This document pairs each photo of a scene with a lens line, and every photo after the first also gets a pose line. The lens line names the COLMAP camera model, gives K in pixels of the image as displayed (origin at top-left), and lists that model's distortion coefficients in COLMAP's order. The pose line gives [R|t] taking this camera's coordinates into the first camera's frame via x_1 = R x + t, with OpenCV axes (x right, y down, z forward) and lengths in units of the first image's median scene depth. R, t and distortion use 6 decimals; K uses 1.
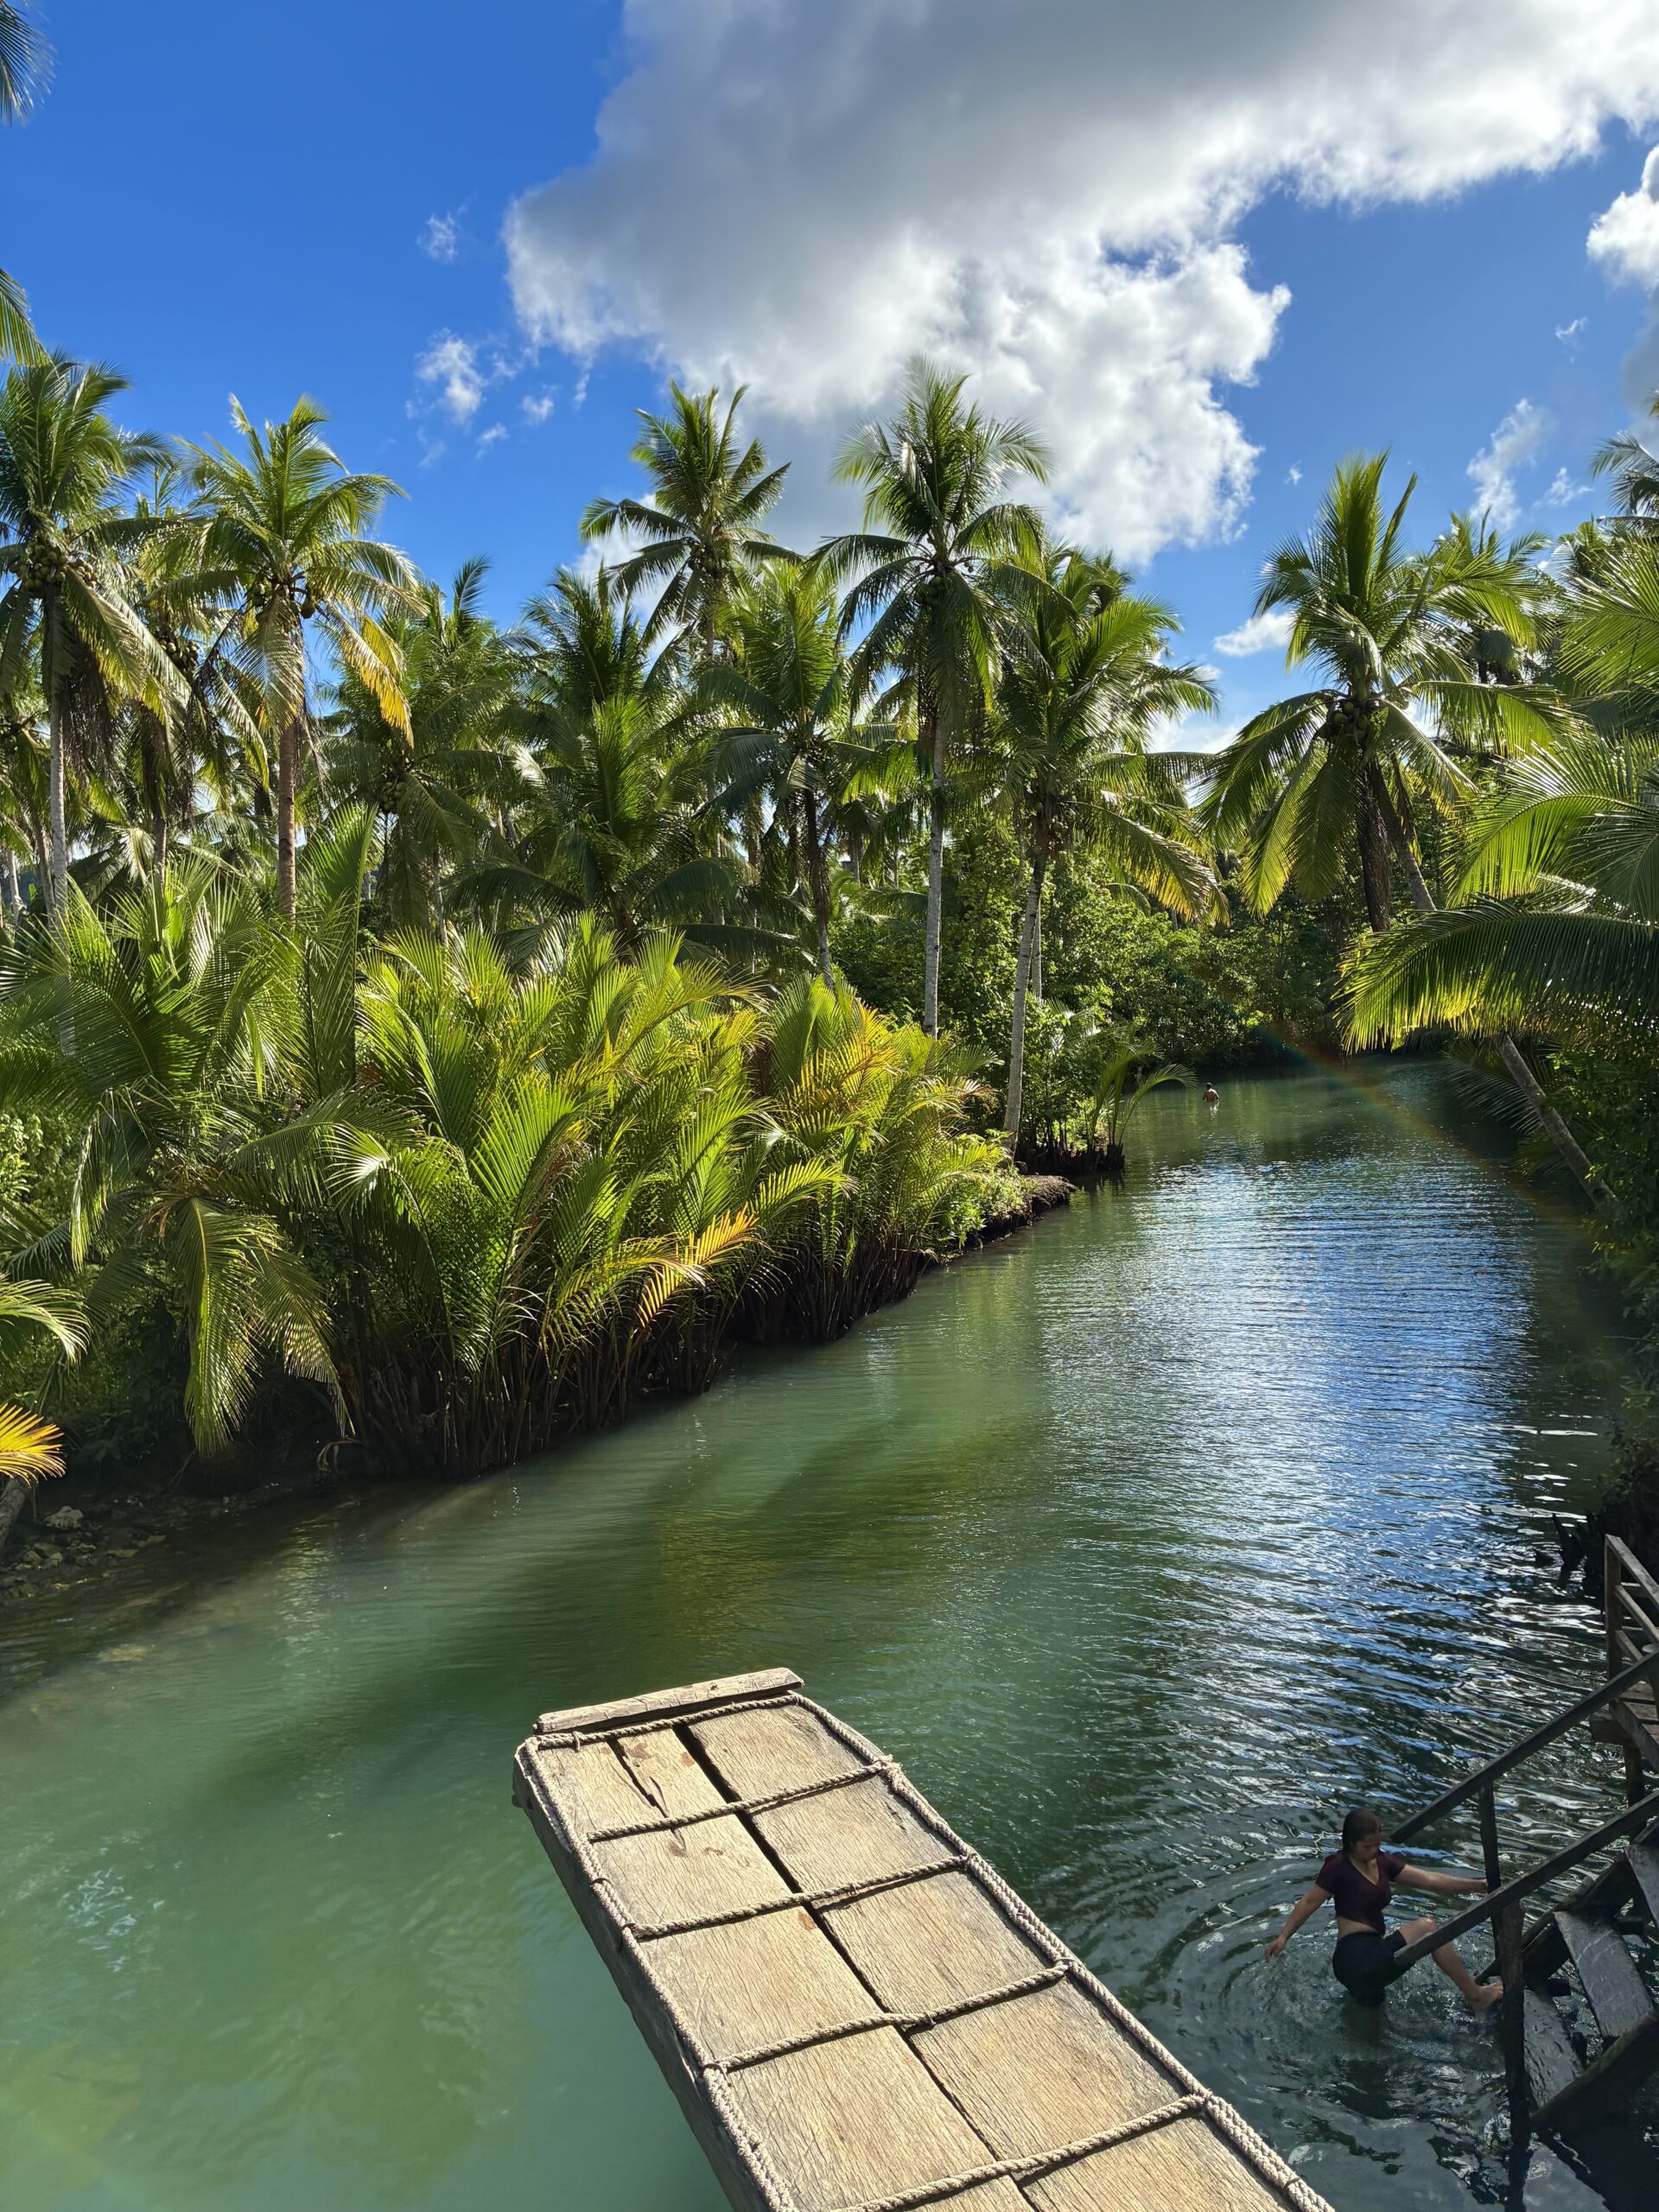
lens RADIAL K [[1686.9, 0, 829.5], [0, 1686.9, 1106.0], [0, 0, 1]] dist [0.097238, 0.000318]
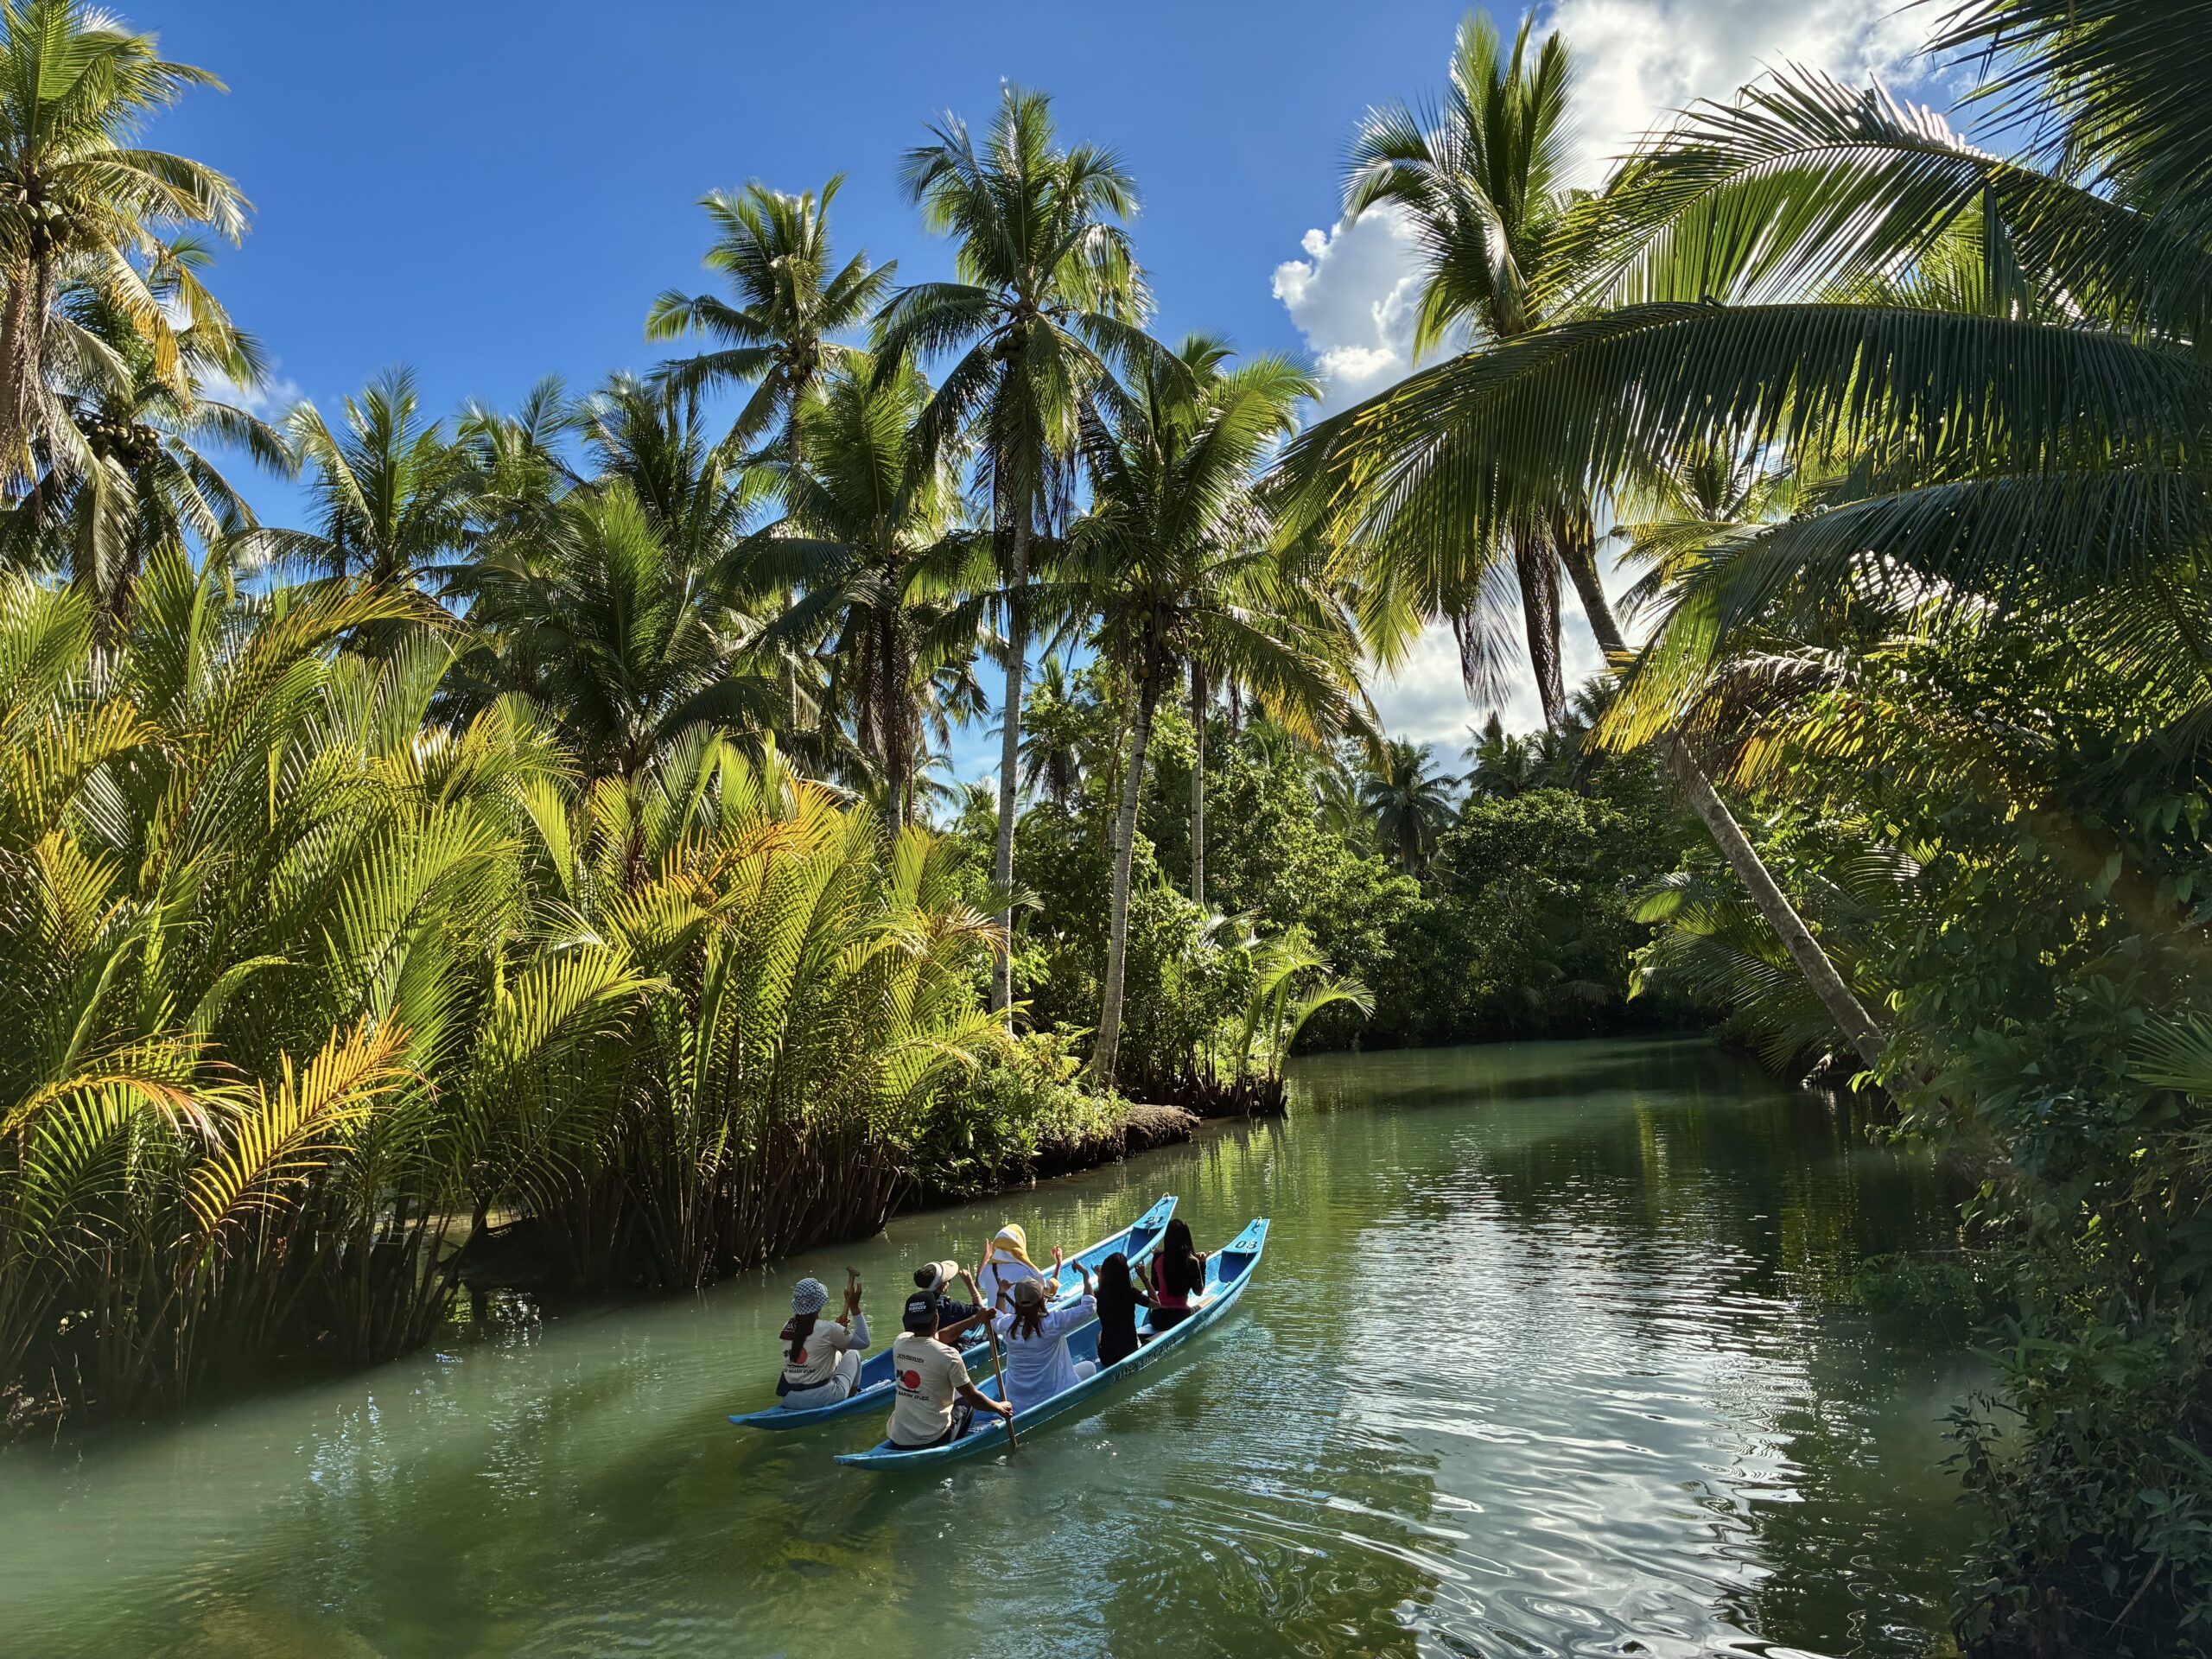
lens RADIAL K [[1686.9, 0, 1106.0], [0, 1686.9, 829.5], [0, 0, 1]] dist [0.097238, 0.000318]
pose [[0.999482, 0.032173, -0.000733, 0.107673], [-0.031847, 0.985553, -0.166344, 0.050170], [-0.004629, 0.166281, 0.986068, 0.244912]]
